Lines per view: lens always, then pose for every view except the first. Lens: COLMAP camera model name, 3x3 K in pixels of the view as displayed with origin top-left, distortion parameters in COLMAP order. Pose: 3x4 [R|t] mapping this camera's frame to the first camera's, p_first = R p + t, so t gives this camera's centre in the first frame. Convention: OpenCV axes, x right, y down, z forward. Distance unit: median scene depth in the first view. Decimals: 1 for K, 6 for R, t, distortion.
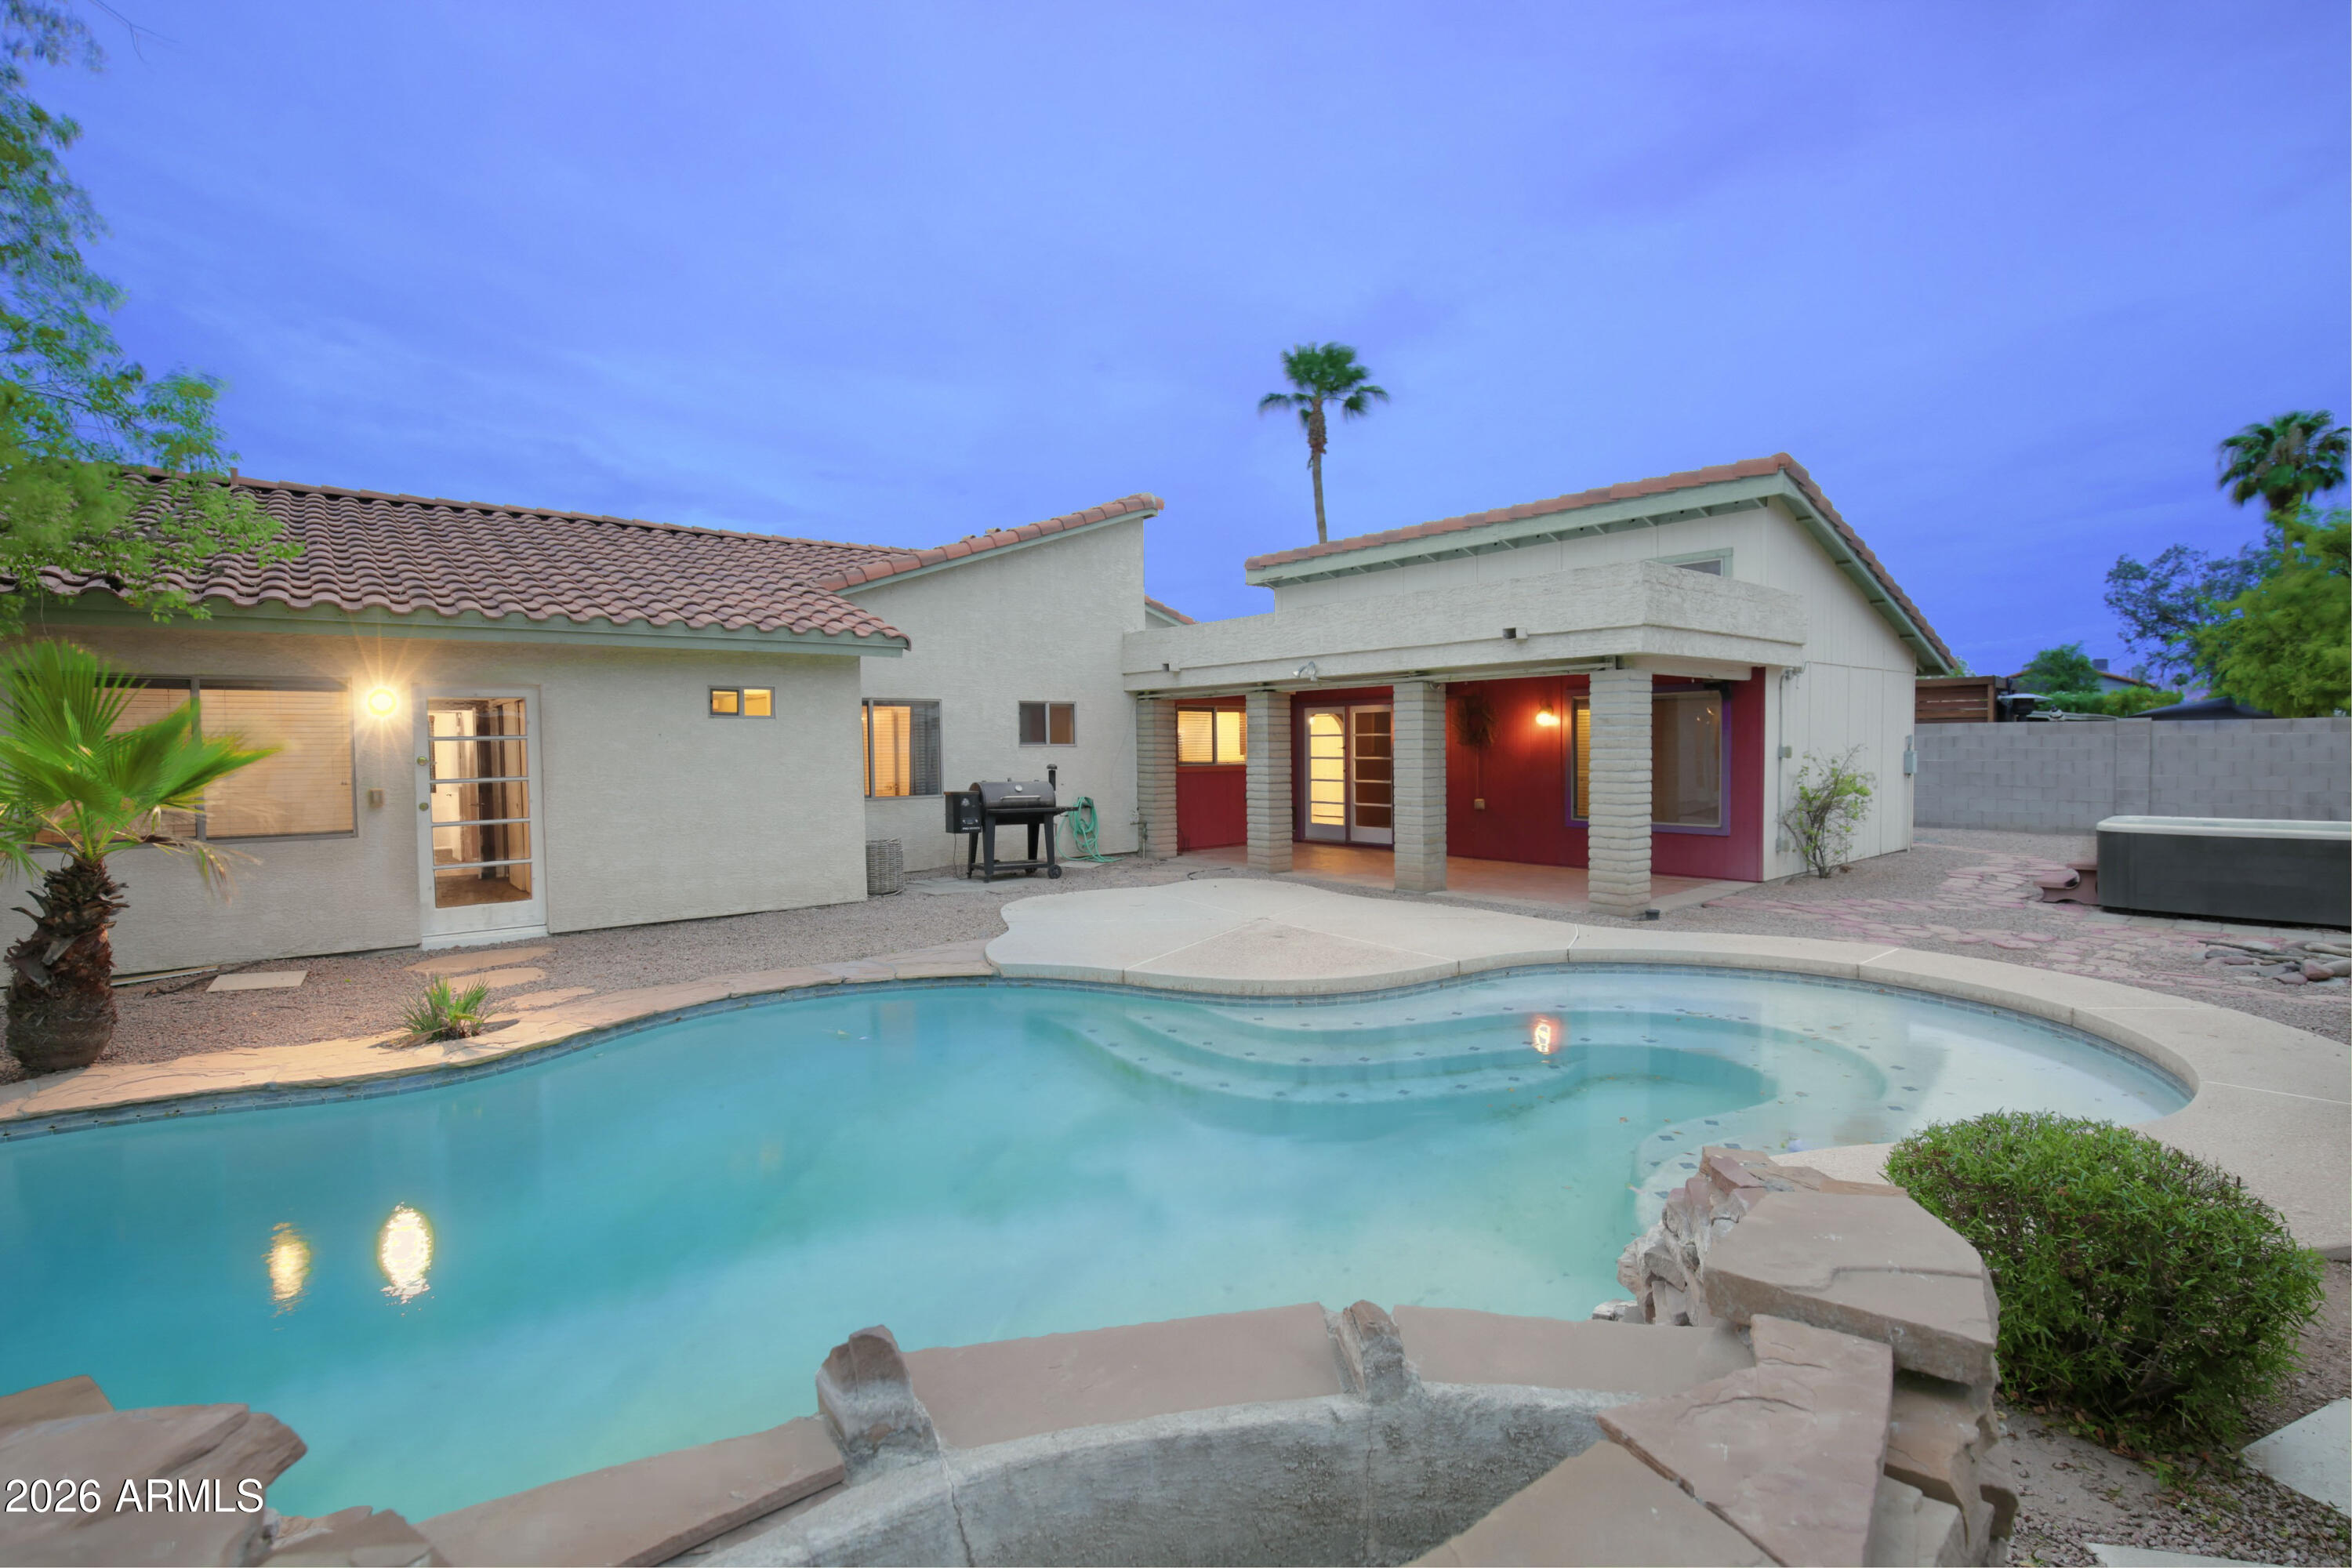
lens RADIAL K [[1076.8, 0, 1186.3], [0, 1076.8, 787.3], [0, 0, 1]] dist [-0.024283, 0.000690]
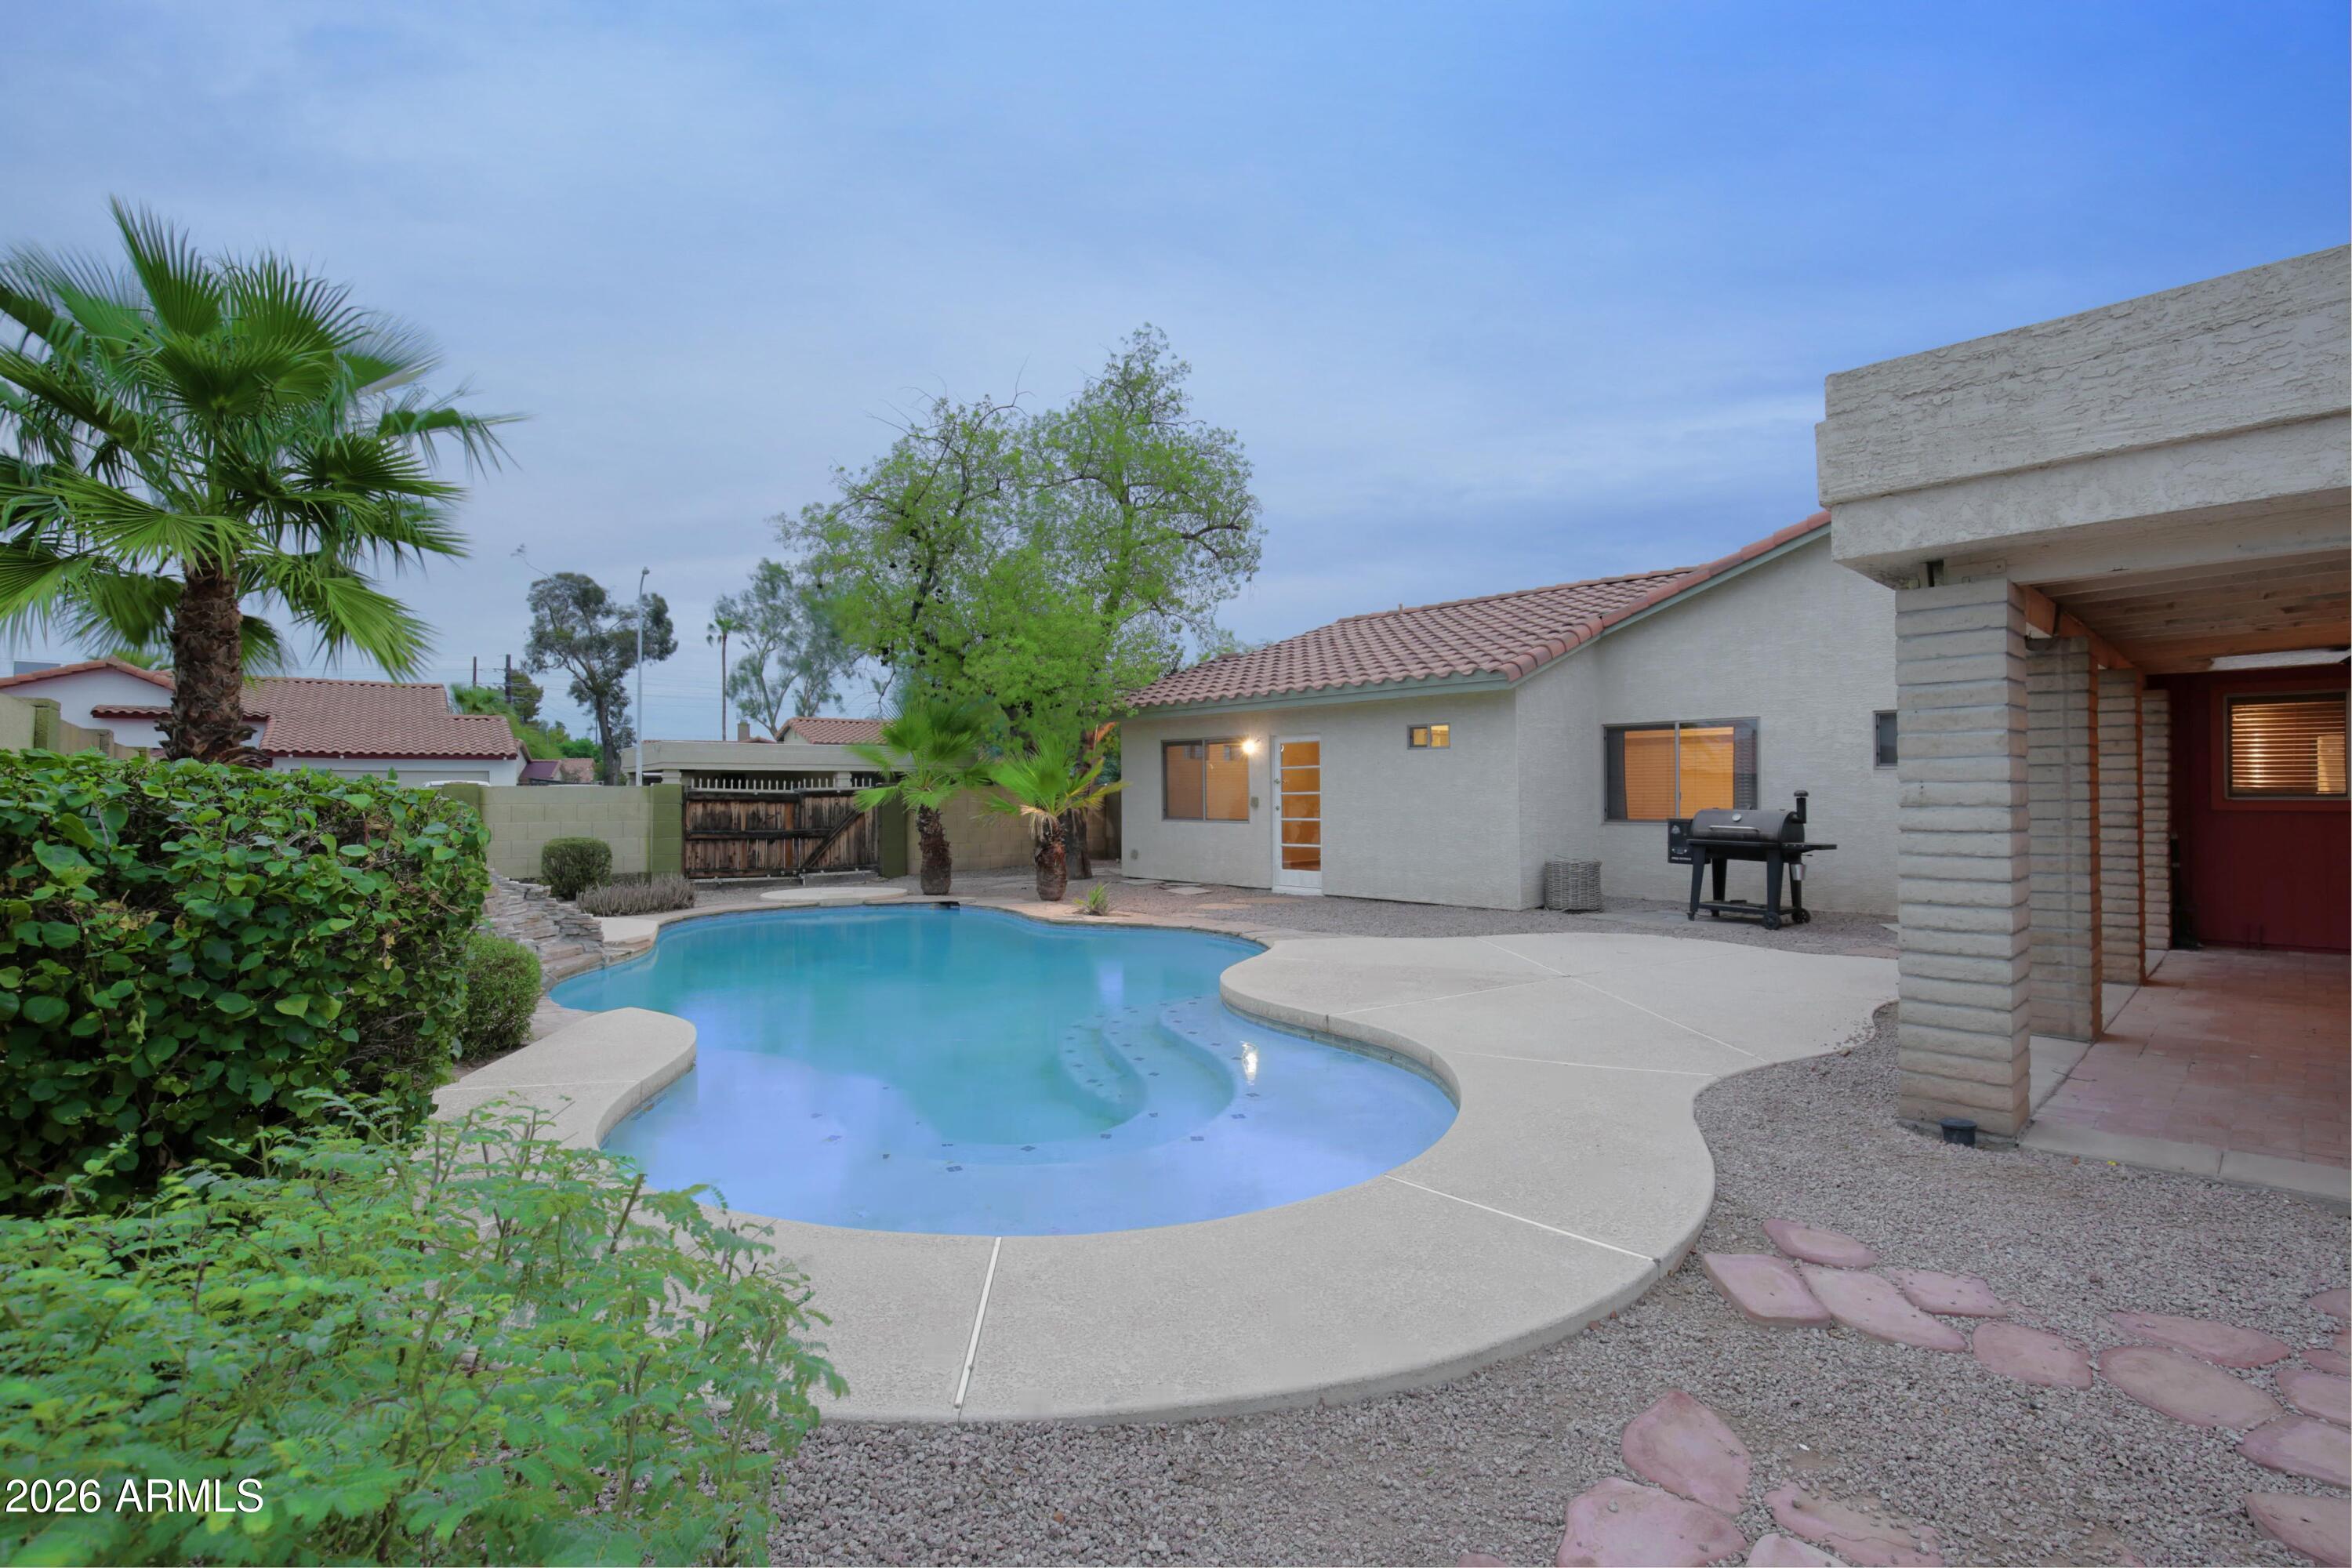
lens RADIAL K [[1076.8, 0, 1186.3], [0, 1076.8, 787.3], [0, 0, 1]] dist [-0.024283, 0.000690]
pose [[0.075800, 0.006535, -0.997102, 0.677992], [-0.034889, 0.999384, 0.003898, -0.011481], [0.996512, 0.034493, 0.075981, 0.499136]]
